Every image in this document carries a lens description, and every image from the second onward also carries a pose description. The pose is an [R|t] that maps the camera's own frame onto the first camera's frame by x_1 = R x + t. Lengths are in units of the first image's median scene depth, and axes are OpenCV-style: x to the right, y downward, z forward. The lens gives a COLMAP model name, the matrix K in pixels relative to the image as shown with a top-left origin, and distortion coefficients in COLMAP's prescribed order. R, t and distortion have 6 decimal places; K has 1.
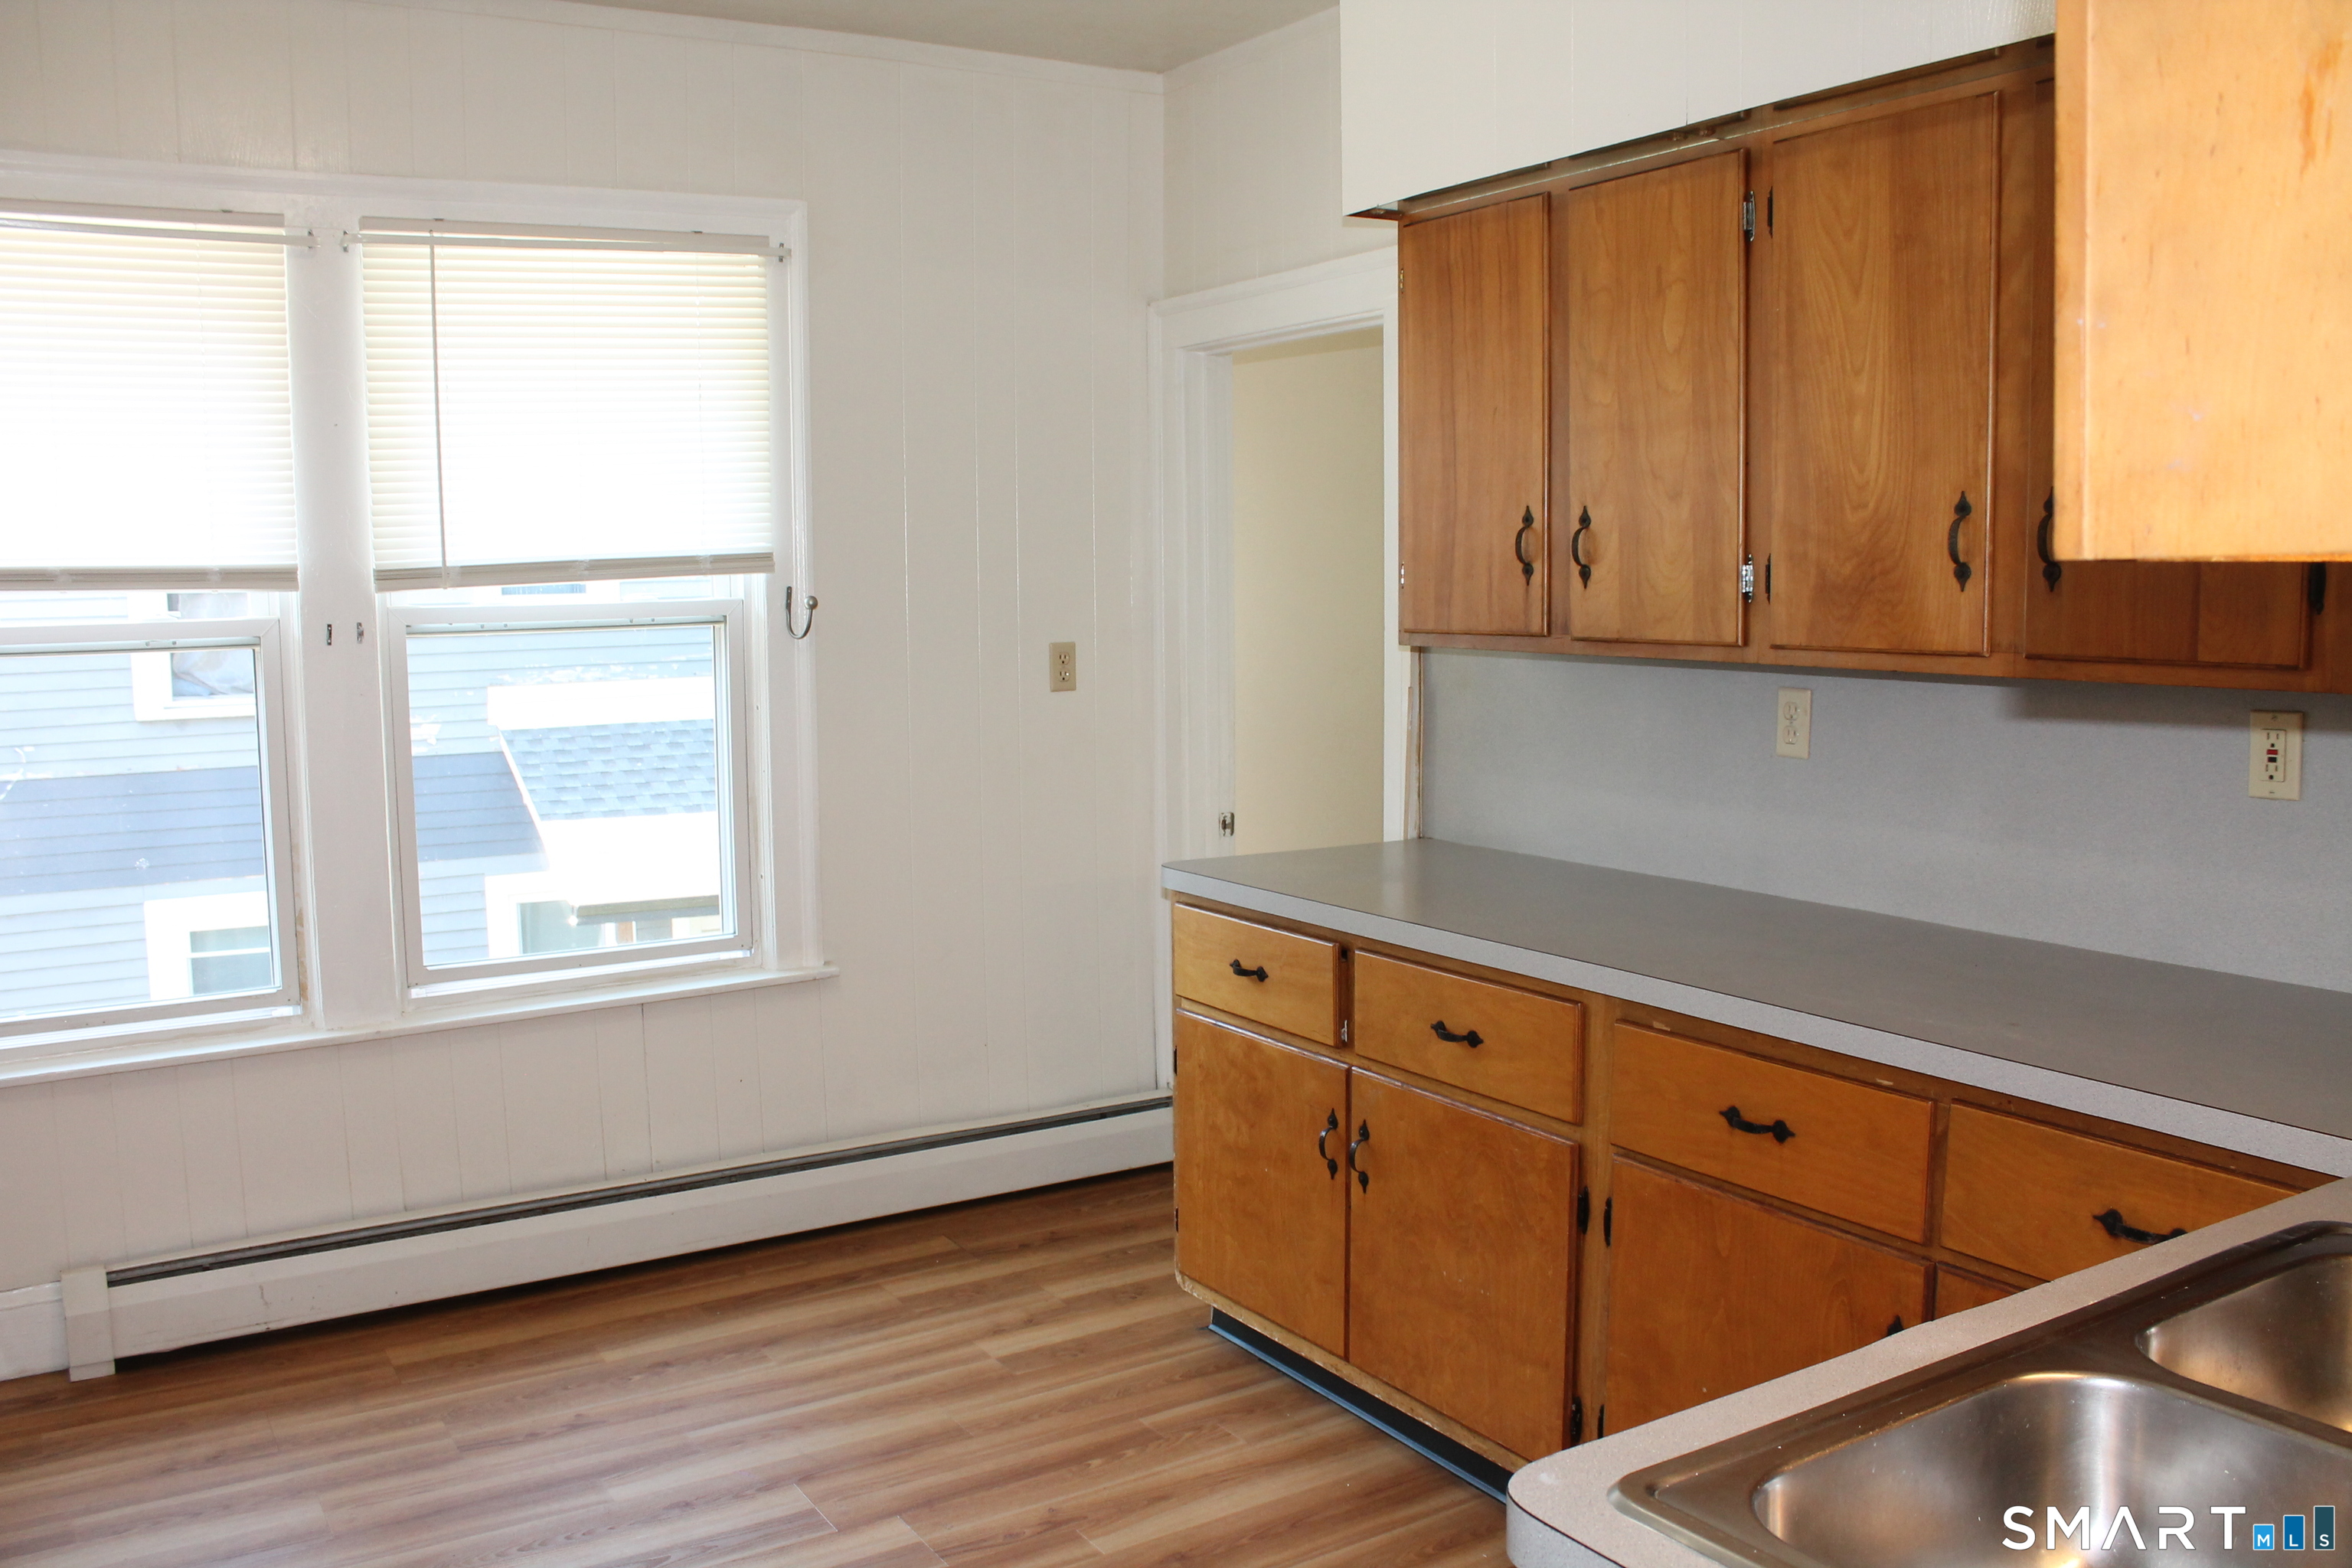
lens RADIAL K [[2051.9, 0, 1176.6], [0, 2051.9, 778.5], [0, 0, 1]] dist [-0.002218, 0.003932]
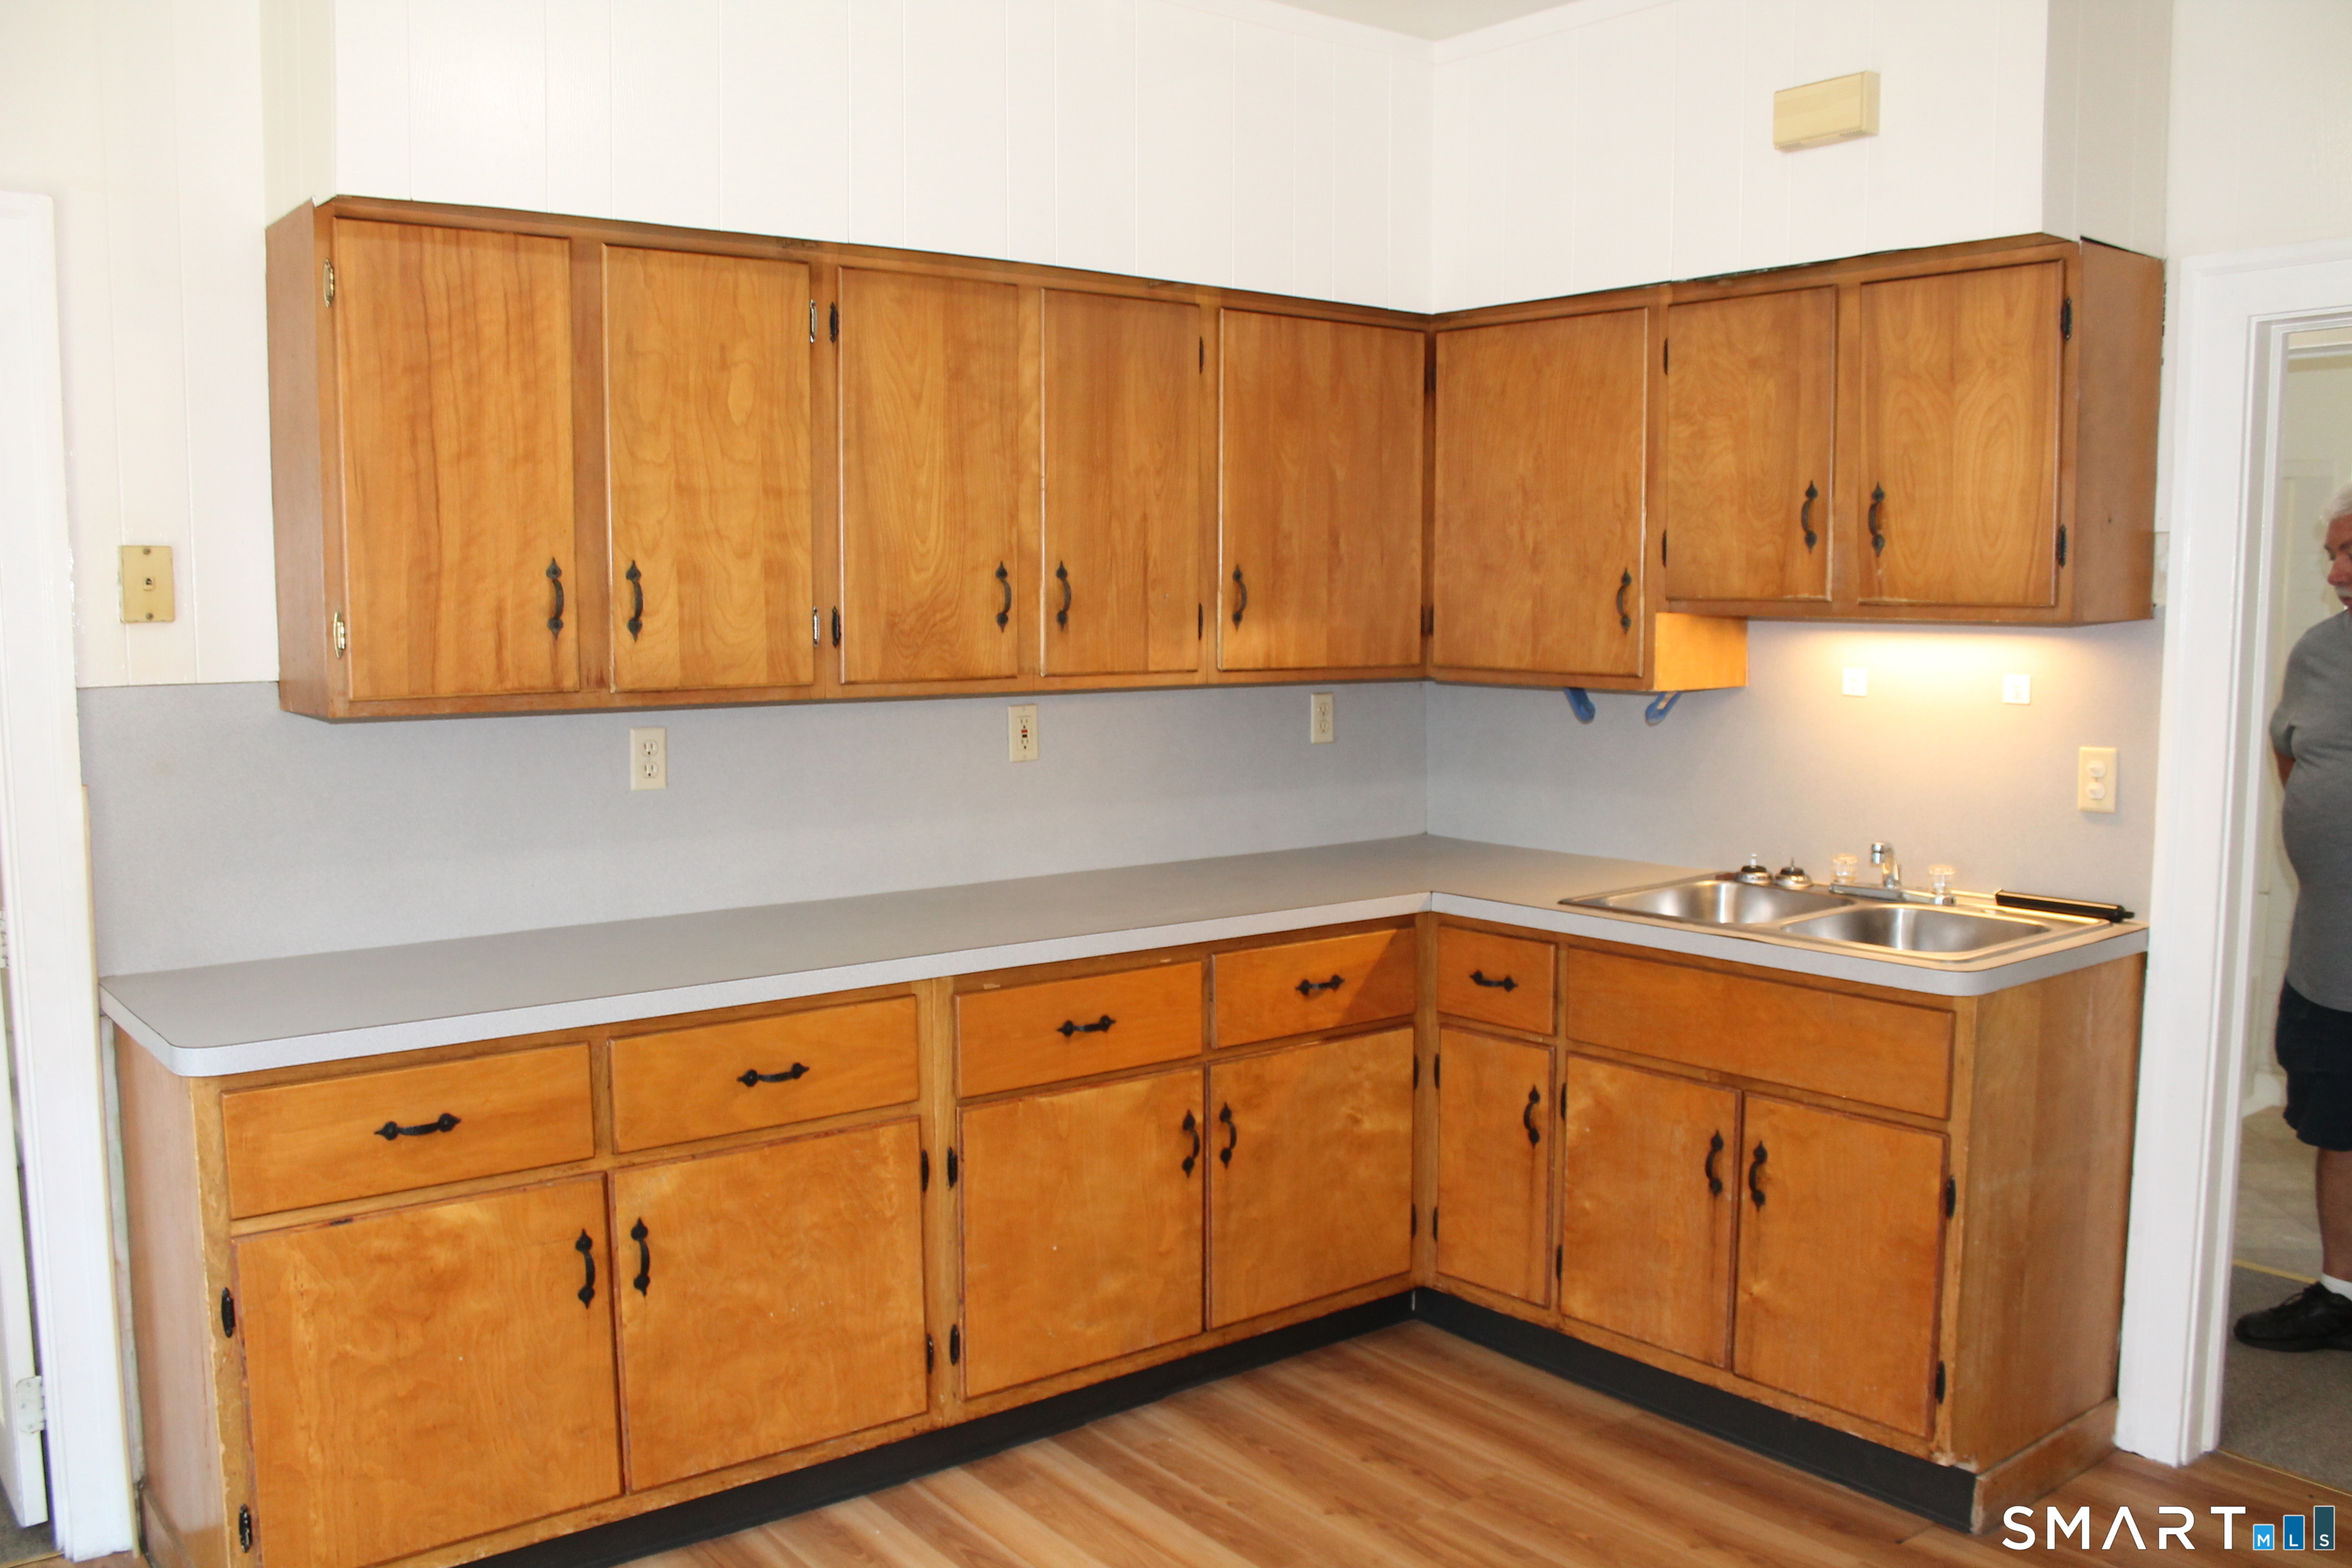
lens RADIAL K [[2051.9, 0, 1176.5], [0, 2051.9, 788.7], [0, 0, 1]] dist [-0.002218, 0.003932]
pose [[-0.088997, -0.097681, 0.991231, -0.941777], [0.104478, 0.988774, 0.106819, -0.112606], [-0.990537, 0.113069, -0.077792, 0.917988]]
